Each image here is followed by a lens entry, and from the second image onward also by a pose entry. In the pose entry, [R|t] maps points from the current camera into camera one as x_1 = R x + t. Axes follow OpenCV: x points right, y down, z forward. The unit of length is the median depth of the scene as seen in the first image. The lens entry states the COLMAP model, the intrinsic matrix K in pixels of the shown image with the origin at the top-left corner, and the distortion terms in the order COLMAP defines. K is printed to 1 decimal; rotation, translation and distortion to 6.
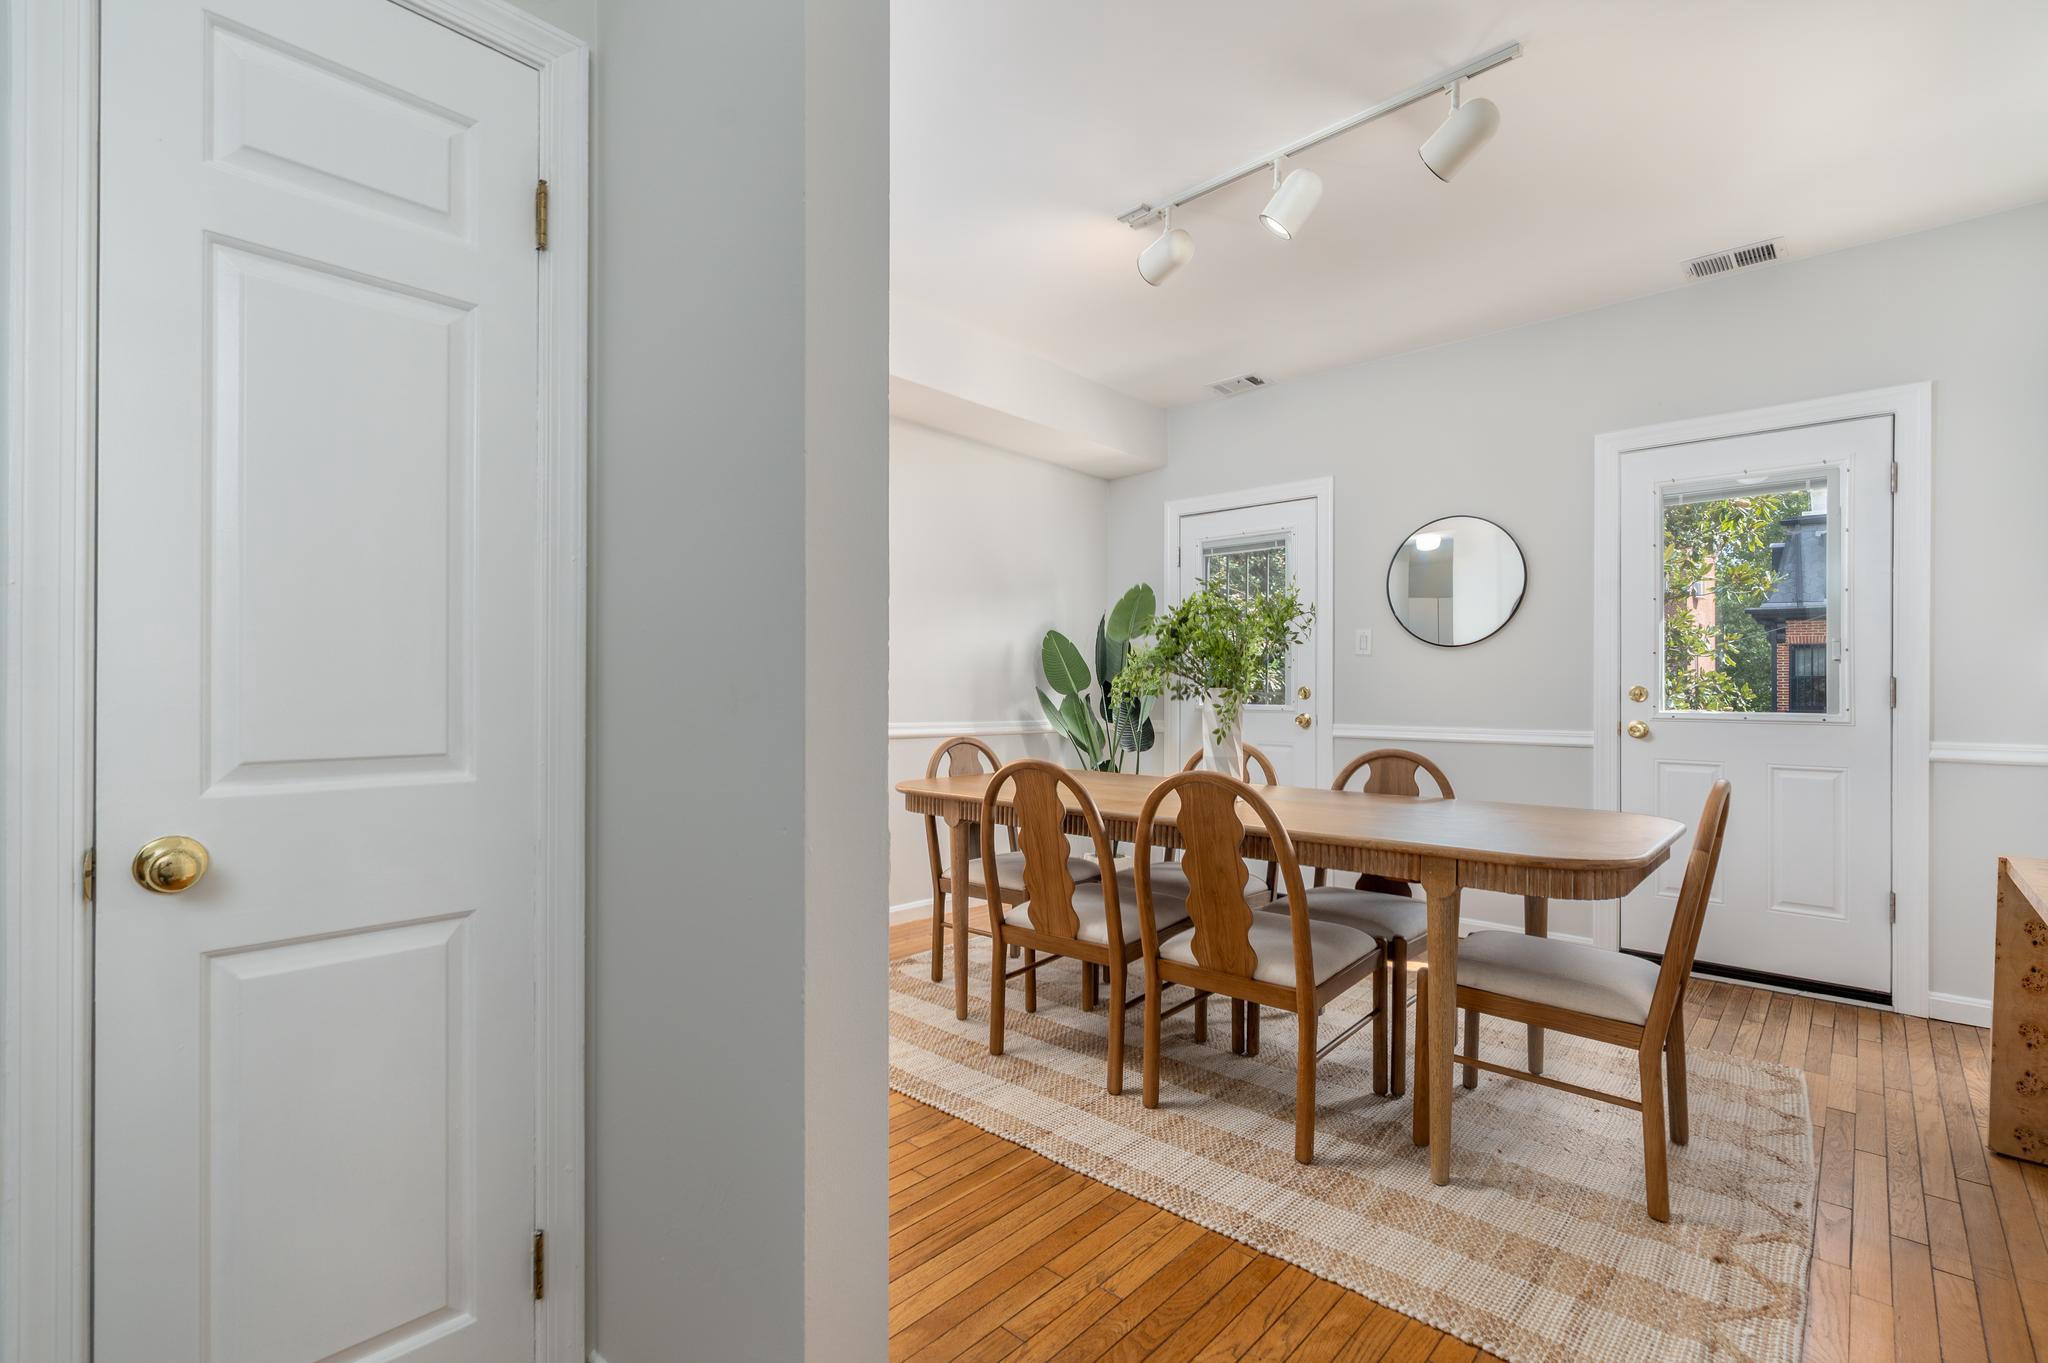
lens RADIAL K [[927.6, 0, 1013.0], [0, 927.6, 671.6], [0, 0, 1]] dist [-0.009711, 0.003641]
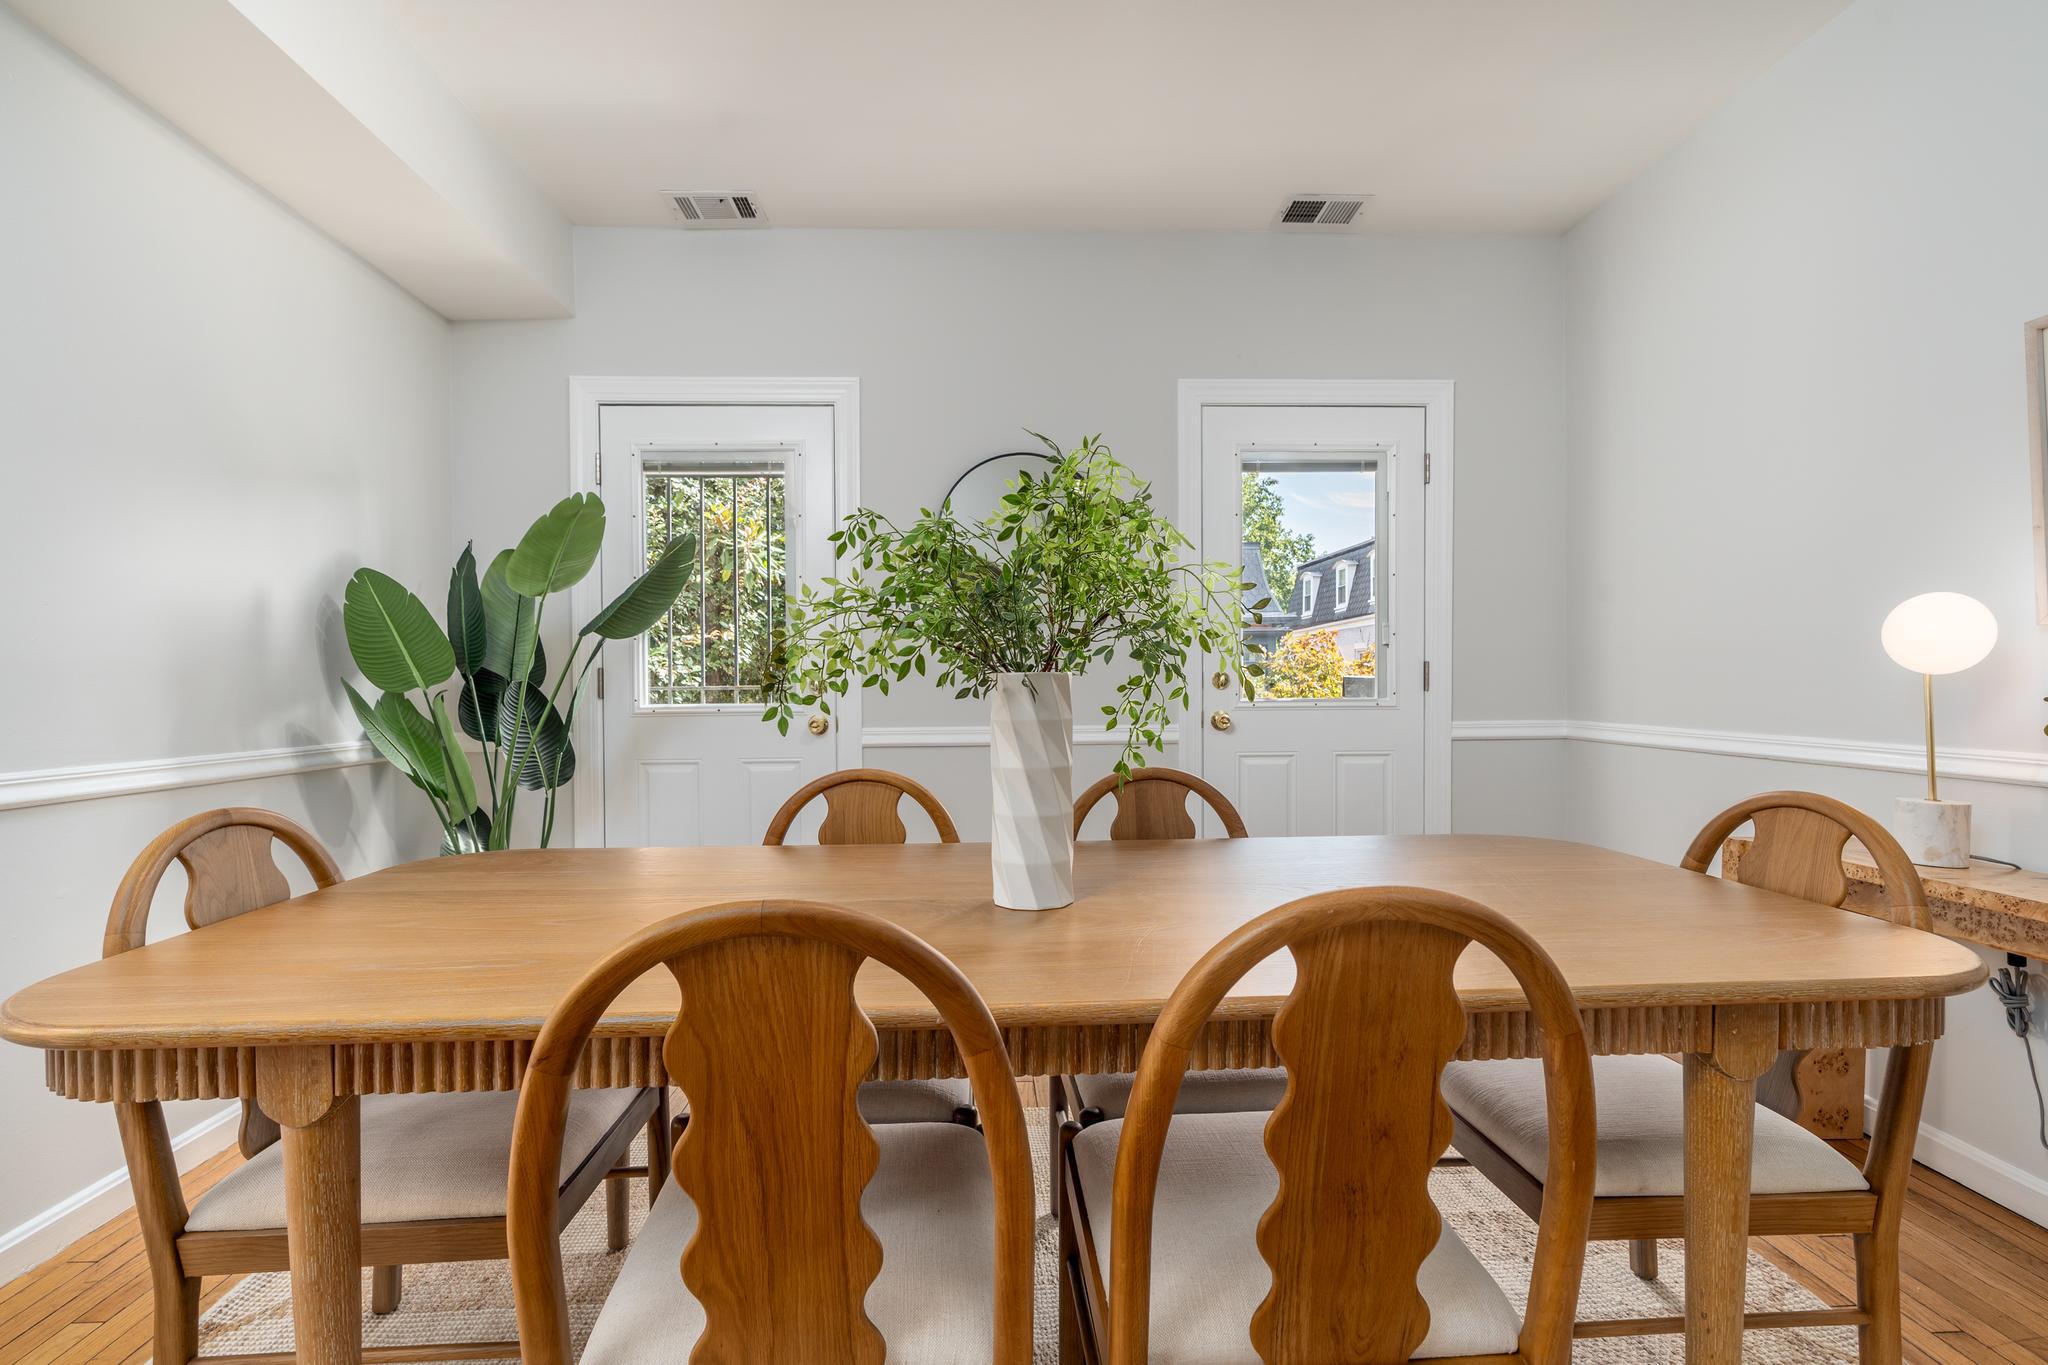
lens RADIAL K [[927.6, 0, 1017.5], [0, 927.6, 688.7], [0, 0, 1]] dist [-0.009711, 0.003641]
pose [[0.700732, -0.015198, 0.713263, -0.075343], [-0.003779, 0.999680, 0.025013, 0.008507], [-0.713415, -0.020223, 0.700450, 0.398986]]
